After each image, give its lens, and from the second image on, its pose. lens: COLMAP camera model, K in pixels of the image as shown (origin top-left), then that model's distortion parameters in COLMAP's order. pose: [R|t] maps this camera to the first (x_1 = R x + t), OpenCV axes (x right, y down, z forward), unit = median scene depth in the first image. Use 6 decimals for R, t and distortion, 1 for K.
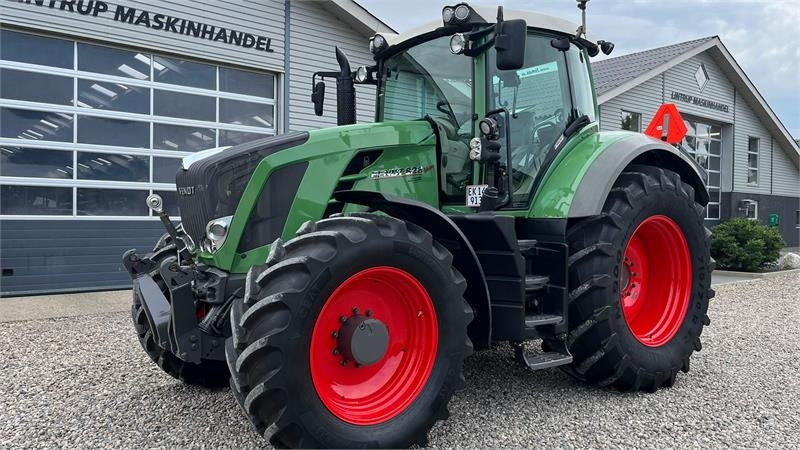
lens RADIAL K [[591.1, 0, 405.7], [0, 591.1, 223.7], [0, 0, 1]] dist [0.027628, -0.003404]
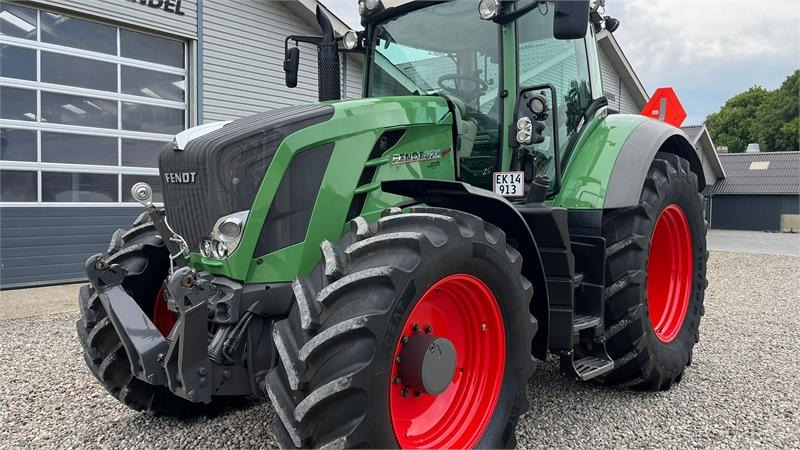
lens RADIAL K [[589.9, 0, 400.0], [0, 589.9, 225.0], [0, 0, 1]] dist [0.054791, -0.060542]
pose [[0.982643, -0.009406, 0.185266, -0.199657], [0.003337, 0.999448, 0.033046, -0.016163], [-0.185474, -0.031854, 0.982133, 0.164775]]
